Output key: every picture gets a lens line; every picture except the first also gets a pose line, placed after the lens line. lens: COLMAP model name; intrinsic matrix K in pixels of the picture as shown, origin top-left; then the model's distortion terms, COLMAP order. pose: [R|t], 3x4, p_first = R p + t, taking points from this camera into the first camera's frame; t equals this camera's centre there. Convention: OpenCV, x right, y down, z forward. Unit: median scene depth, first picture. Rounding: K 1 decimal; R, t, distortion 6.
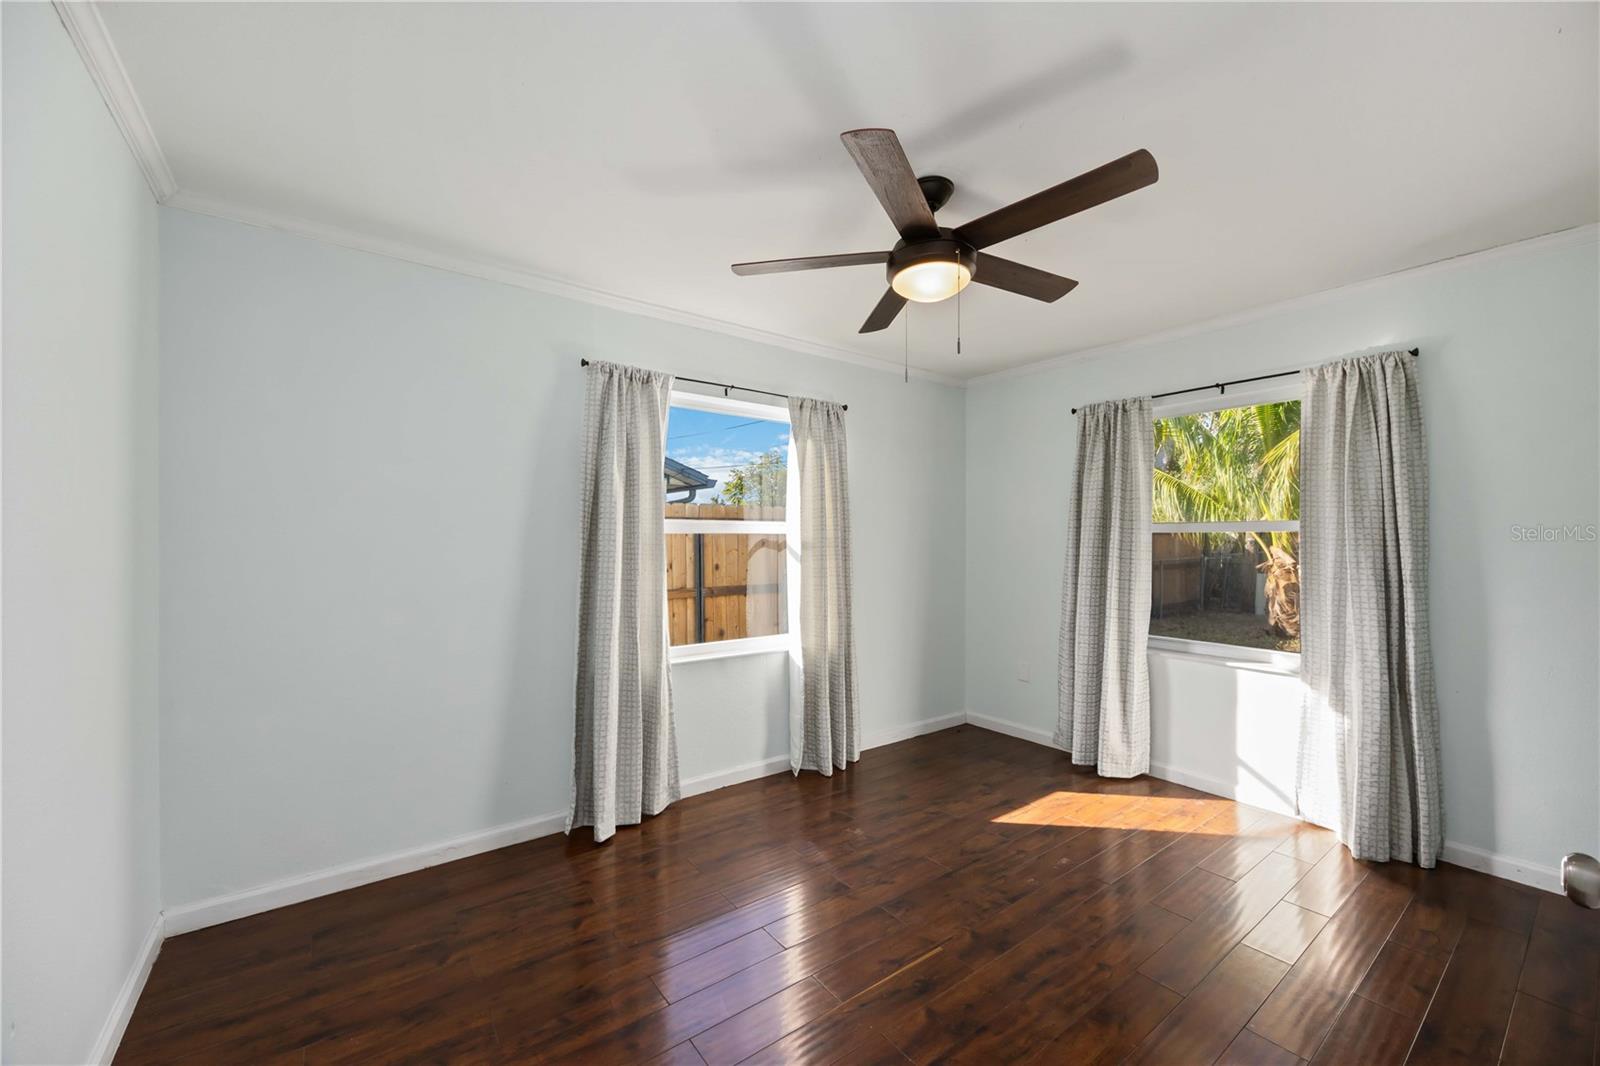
lens RADIAL K [[610.4, 0, 802.8], [0, 610.4, 527.4], [0, 0, 1]] dist [-0.008280, -0.000311]
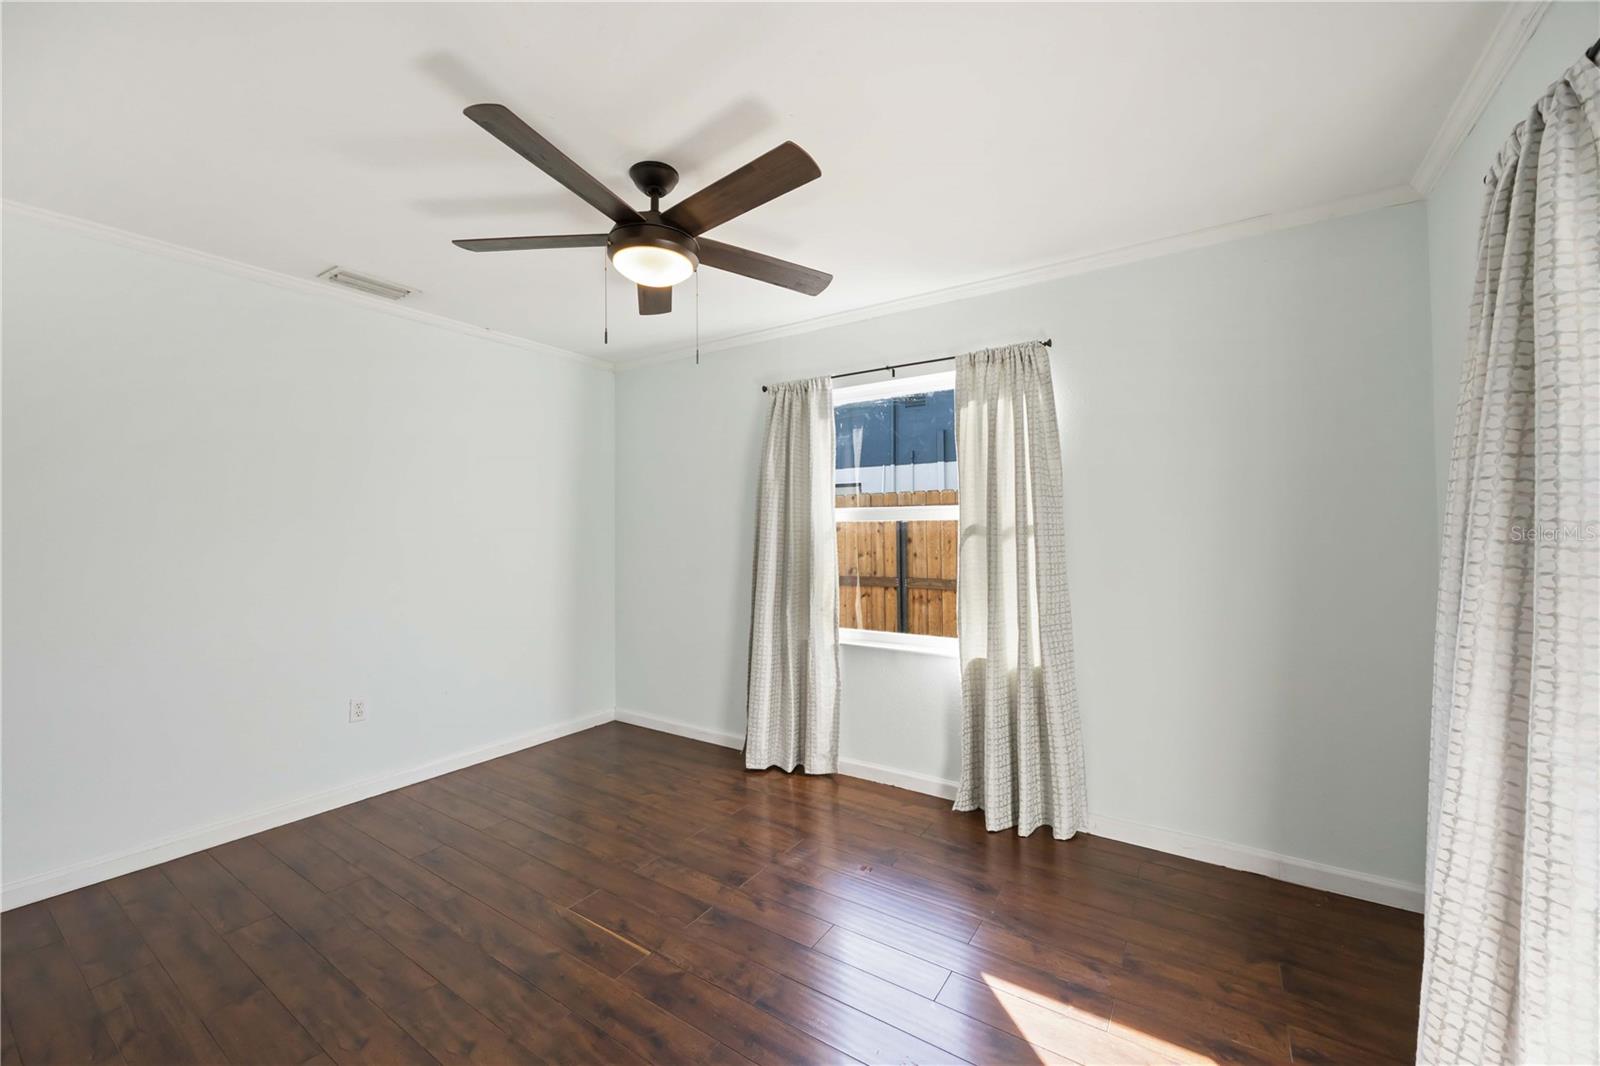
lens RADIAL K [[610.4, 0, 799.2], [0, 610.4, 524.1], [0, 0, 1]] dist [-0.008280, -0.000311]
pose [[0.355339, -0.013954, -0.934633, 0.767055], [0.026639, 0.999634, -0.004796, 0.015155], [0.934358, -0.023193, 0.355581, 0.563189]]
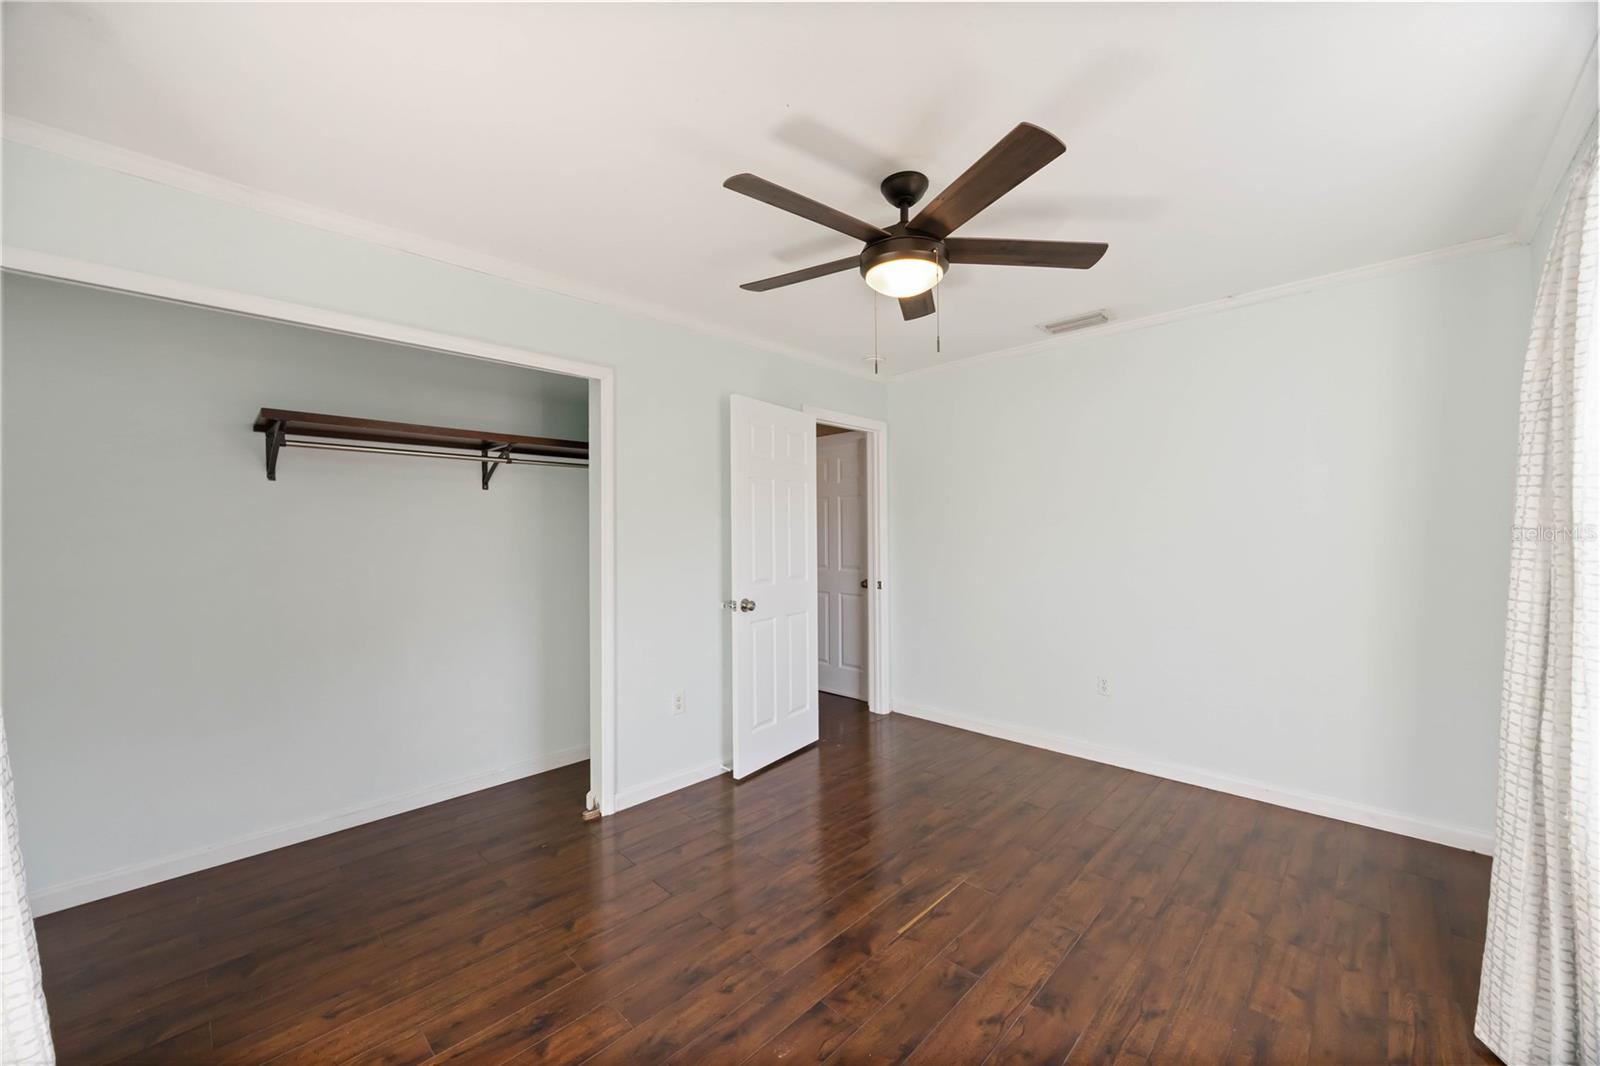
lens RADIAL K [[610.4, 0, 810.6], [0, 610.4, 528.1], [0, 0, 1]] dist [-0.008280, -0.000311]
pose [[-0.983924, 0.006971, -0.178454, 0.346140], [0.014005, 0.999173, -0.038182, 0.032905], [0.178040, -0.040068, -0.983207, 1.259379]]
